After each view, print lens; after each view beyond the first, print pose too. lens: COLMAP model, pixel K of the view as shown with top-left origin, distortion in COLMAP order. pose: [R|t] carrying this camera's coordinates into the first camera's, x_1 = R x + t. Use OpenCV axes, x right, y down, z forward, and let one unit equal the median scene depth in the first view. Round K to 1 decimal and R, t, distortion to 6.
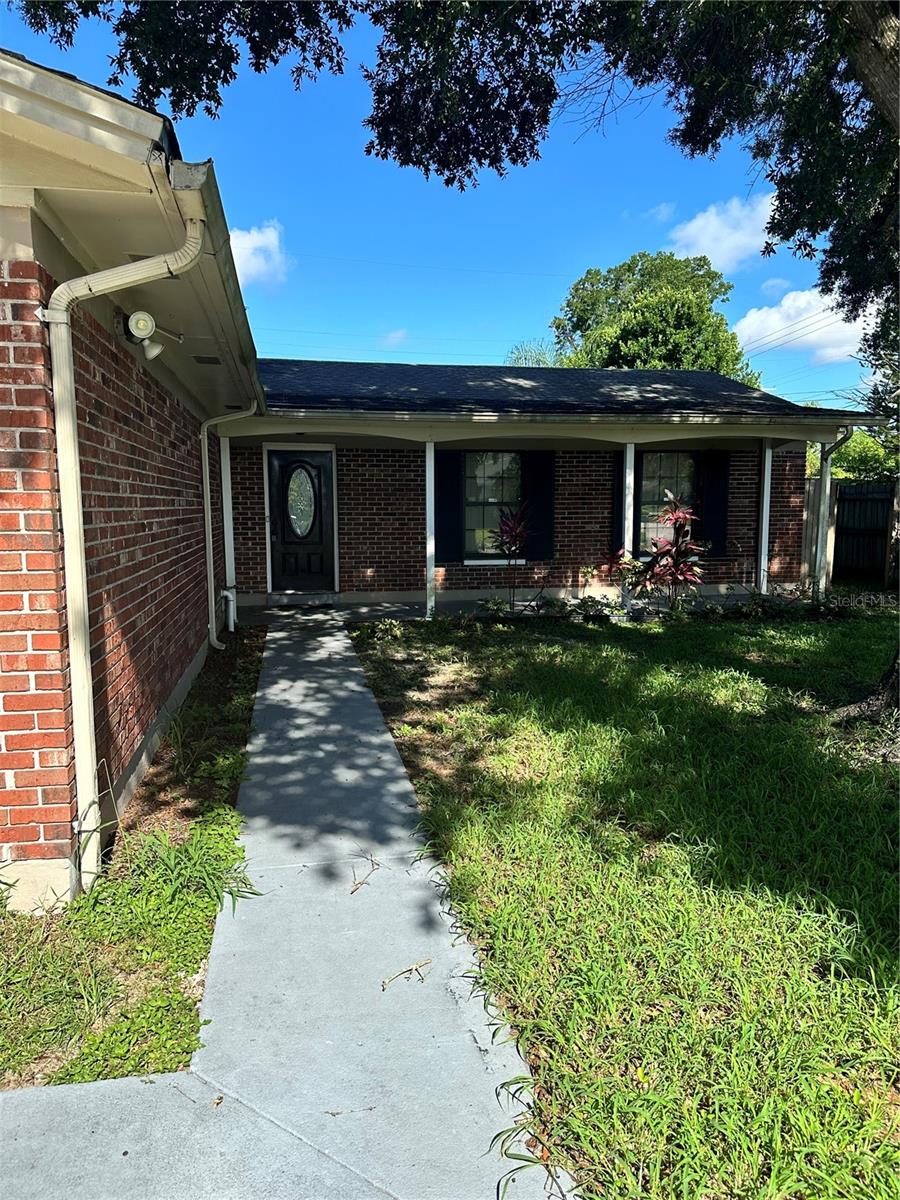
lens RADIAL K [[865.2, 0, 450.0], [0, 865.2, 600.0], [0, 0, 1]] dist [0.154433, -0.209345]
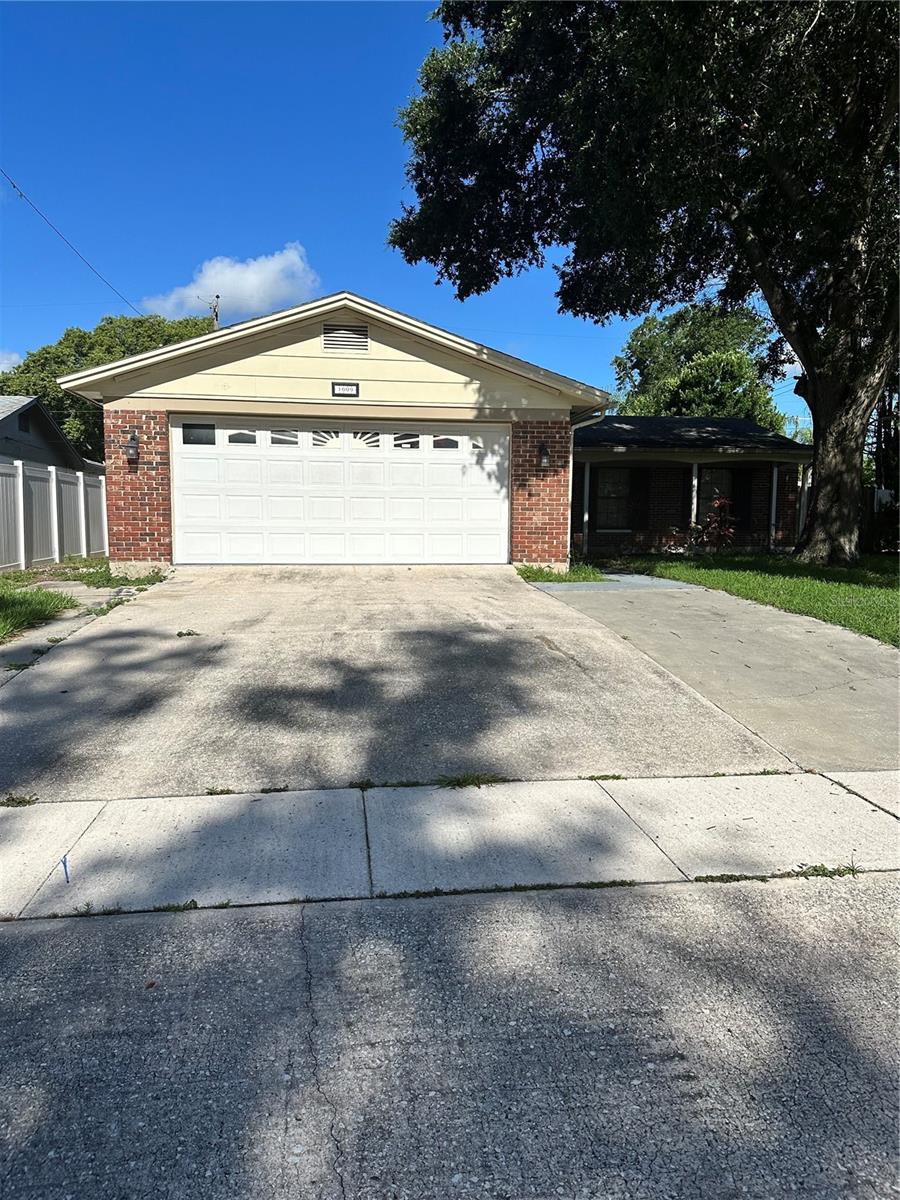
lens RADIAL K [[865.2, 0, 450.0], [0, 865.2, 600.0], [0, 0, 1]] dist [0.154433, -0.209345]
pose [[0.998801, 0.015754, -0.046357, -0.190290], [-0.016833, 0.999594, -0.022987, 0.138309], [0.045976, 0.023740, 0.998660, -0.746791]]
